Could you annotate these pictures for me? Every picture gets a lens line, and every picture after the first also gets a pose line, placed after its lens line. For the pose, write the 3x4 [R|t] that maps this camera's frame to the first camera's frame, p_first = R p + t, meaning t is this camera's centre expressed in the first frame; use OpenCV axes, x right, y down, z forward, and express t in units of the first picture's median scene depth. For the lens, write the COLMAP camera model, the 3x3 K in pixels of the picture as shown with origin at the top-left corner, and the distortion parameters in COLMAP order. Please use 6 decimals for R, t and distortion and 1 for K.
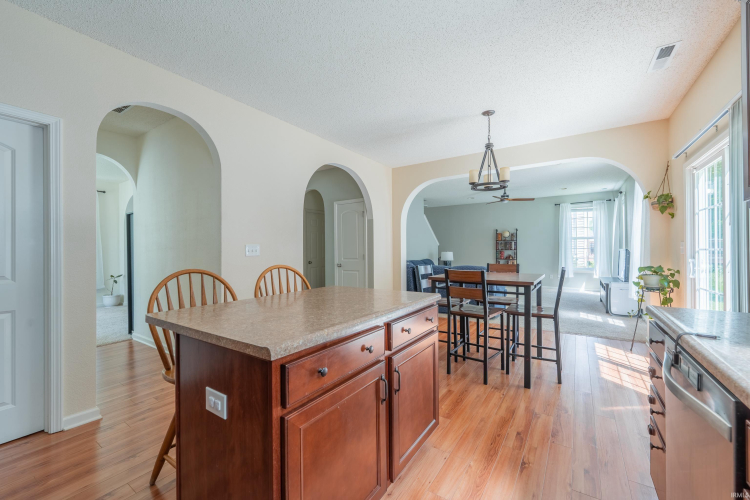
lens RADIAL K [[292.8, 0, 379.3], [0, 292.8, 249.7], [0, 0, 1]] dist [-0.001147, -0.000128]
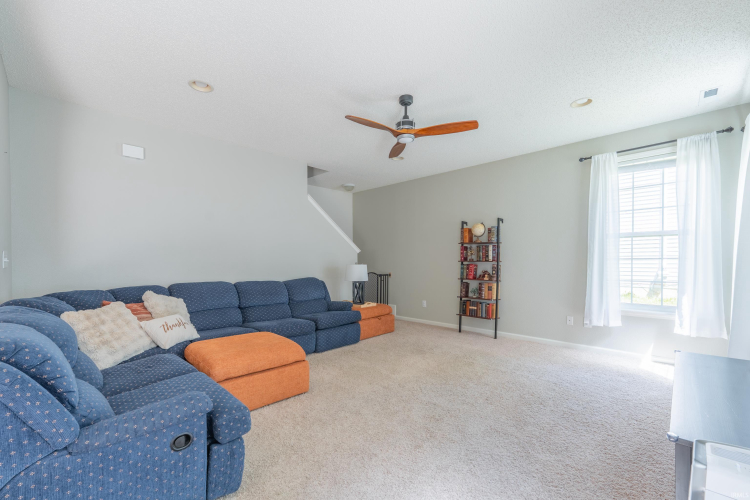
lens RADIAL K [[311.2, 0, 371.8], [0, 311.2, 265.5], [0, 0, 1]] dist [0.001376, 0.000383]
pose [[0.981413, 0.006721, -0.191792, 0.455050], [-0.003765, 0.999868, 0.015777, 0.000306], [0.191873, -0.014762, 0.981309, 0.563543]]
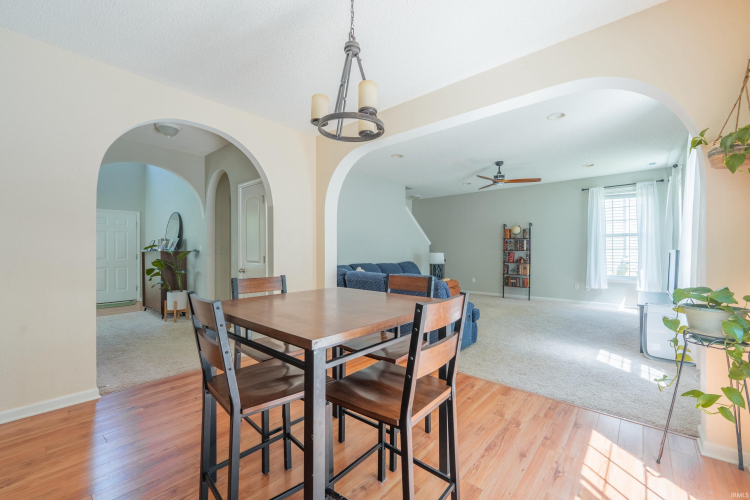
lens RADIAL K [[303.6, 0, 378.8], [0, 303.6, 249.3], [0, 0, 1]] dist [-0.000693, -0.000124]
pose [[0.993022, 0.003273, -0.117884, 0.215307], [-0.003457, 0.999993, -0.001357, -0.000509], [0.117879, 0.001755, 0.993026, 0.210667]]
